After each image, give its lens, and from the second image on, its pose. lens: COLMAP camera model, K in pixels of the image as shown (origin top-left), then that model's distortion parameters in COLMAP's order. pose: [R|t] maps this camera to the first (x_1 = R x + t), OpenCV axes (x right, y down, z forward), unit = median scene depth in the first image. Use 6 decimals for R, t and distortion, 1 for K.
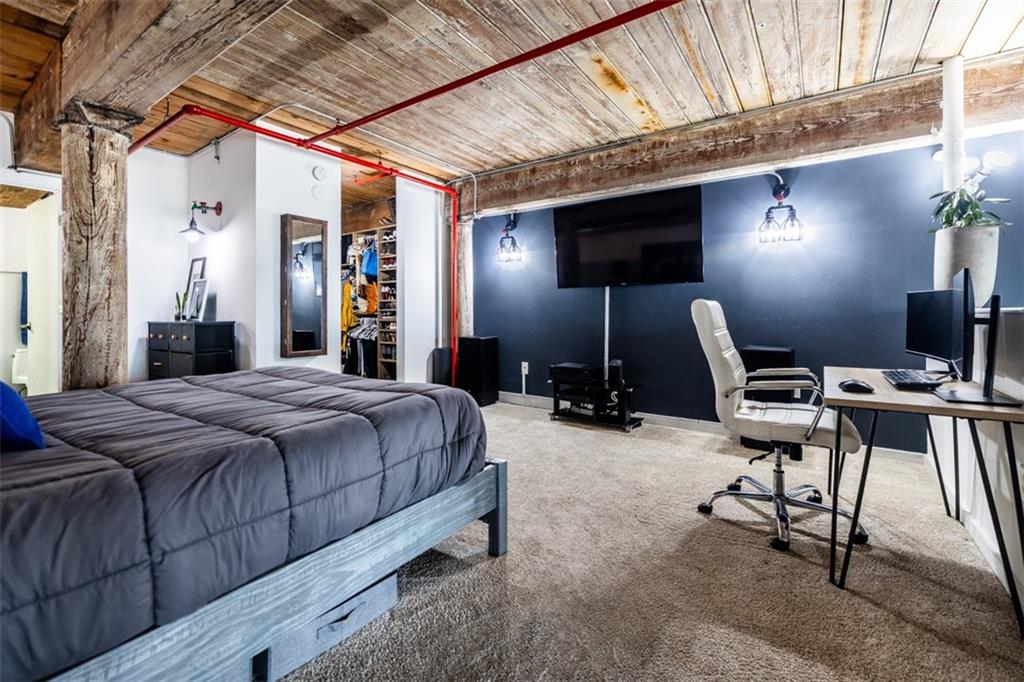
lens RADIAL K [[445.3, 0, 512.2], [0, 445.3, 312.2], [0, 0, 1]] dist [0.004431, -0.001378]
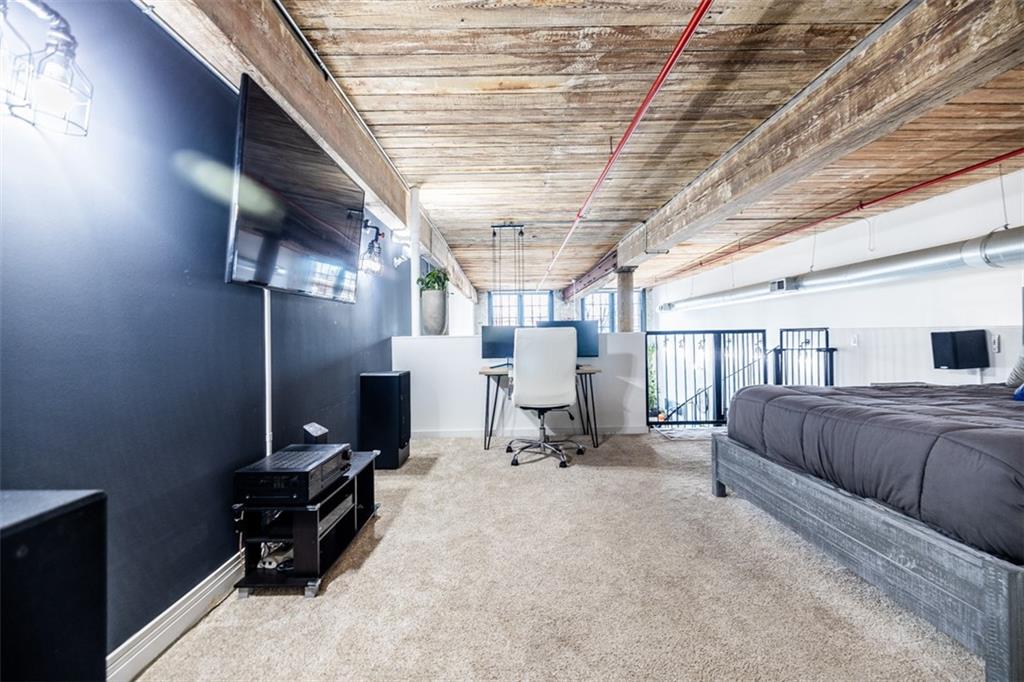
lens RADIAL K [[429.1, 0, 516.8], [0, 429.1, 334.6], [0, 0, 1]] dist [0.001713, -0.000594]
pose [[-0.593280, 0.007912, 0.804957, -0.306645], [0.013680, 0.999906, 0.000255, -0.004291], [-0.804880, 0.011163, -0.593333, 0.926423]]
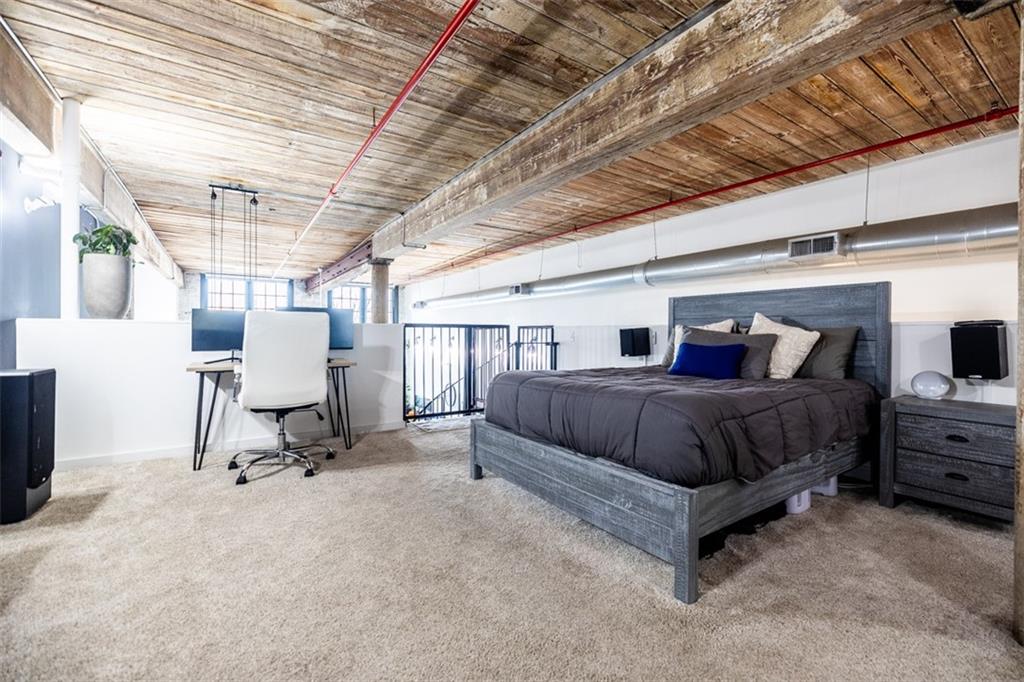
lens RADIAL K [[429.1, 0, 521.0], [0, 429.1, 335.2], [0, 0, 1]] dist [0.001713, -0.000594]
pose [[-0.936451, -0.008301, 0.350700, -0.271205], [-0.007392, 0.999965, 0.003929, 0.011821], [-0.350720, 0.001087, -0.936480, 0.909134]]
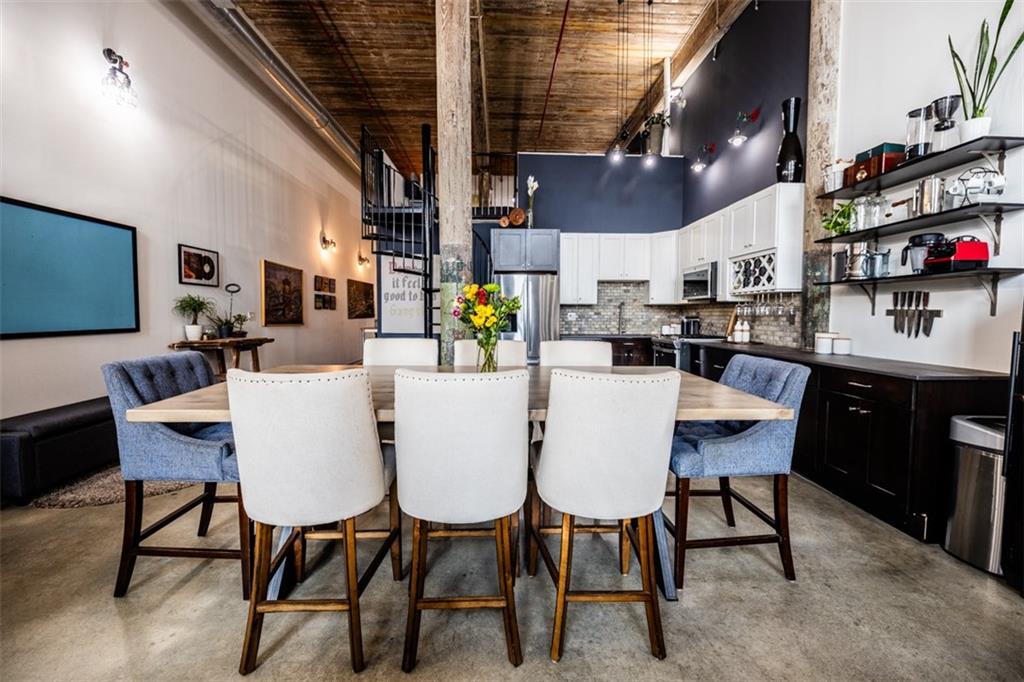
lens RADIAL K [[429.1, 0, 517.6], [0, 429.1, 332.3], [0, 0, 1]] dist [0.001713, -0.000594]
pose [[0.612681, 0.034621, -0.789572, 1.372781], [0.001075, 0.999003, 0.044638, 0.497674], [0.790329, -0.028198, 0.612033, -0.689228]]
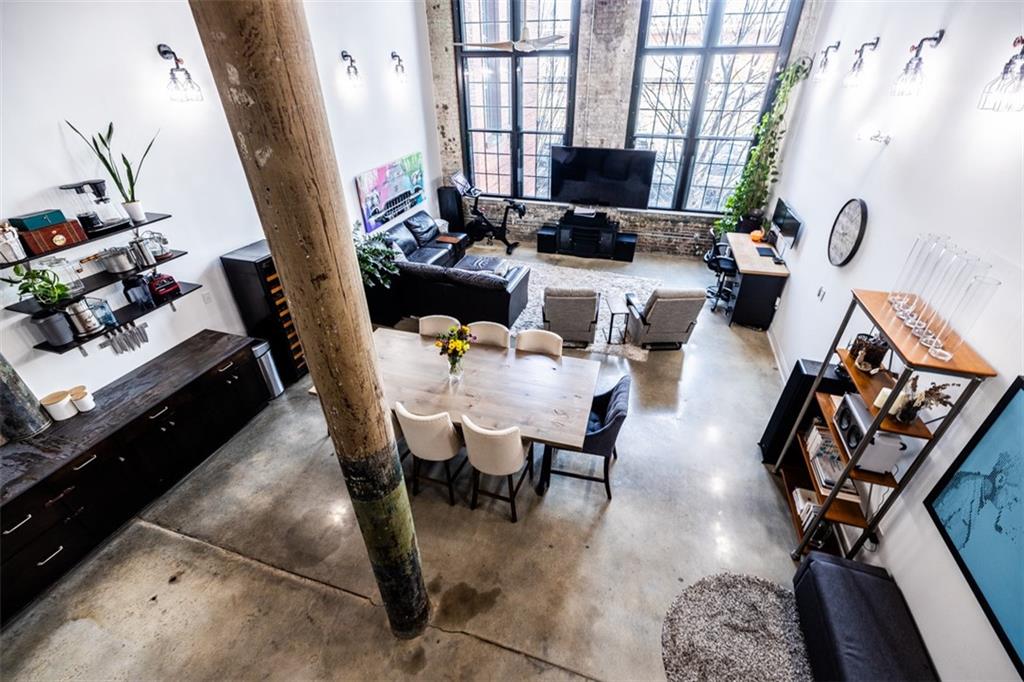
lens RADIAL K [[429.1, 0, 516.9], [0, 429.1, 331.4], [0, 0, 1]] dist [0.001713, -0.000594]
pose [[-0.305410, -0.509247, 0.804607, 0.372378], [0.003843, 0.844313, 0.535836, 0.066903], [-0.952213, 0.166742, -0.255905, -0.362458]]
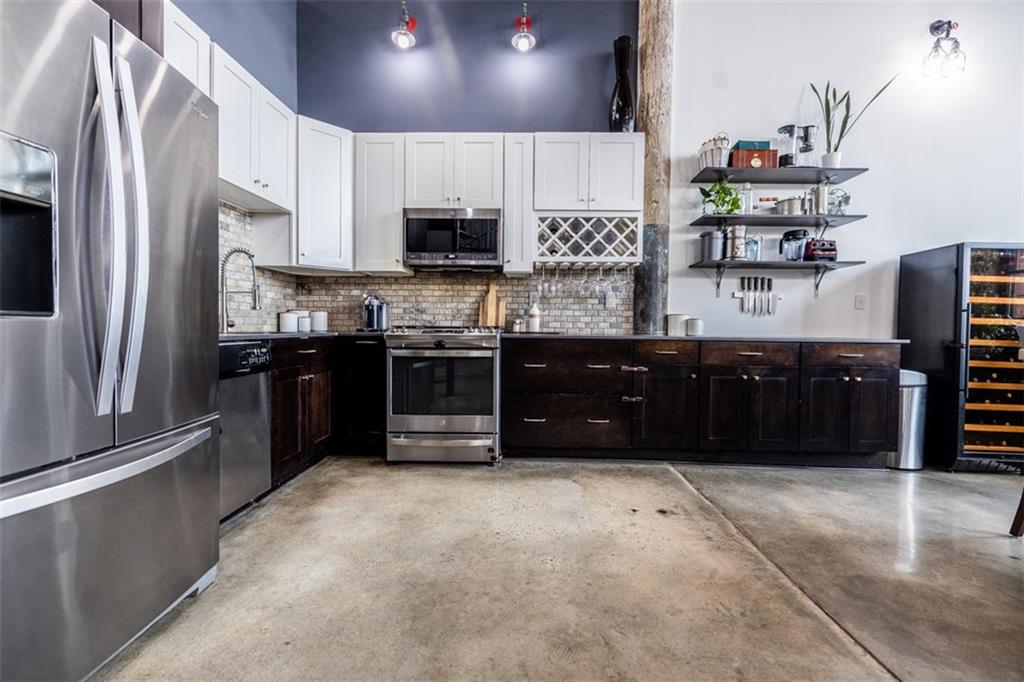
lens RADIAL K [[429.1, 0, 521.0], [0, 429.1, 335.1], [0, 0, 1]] dist [0.001713, -0.000594]
pose [[0.828470, -0.002590, 0.560027, 0.496771], [-0.011556, 0.999697, 0.021719, 0.553445], [-0.559914, -0.024465, 0.828190, -0.249513]]
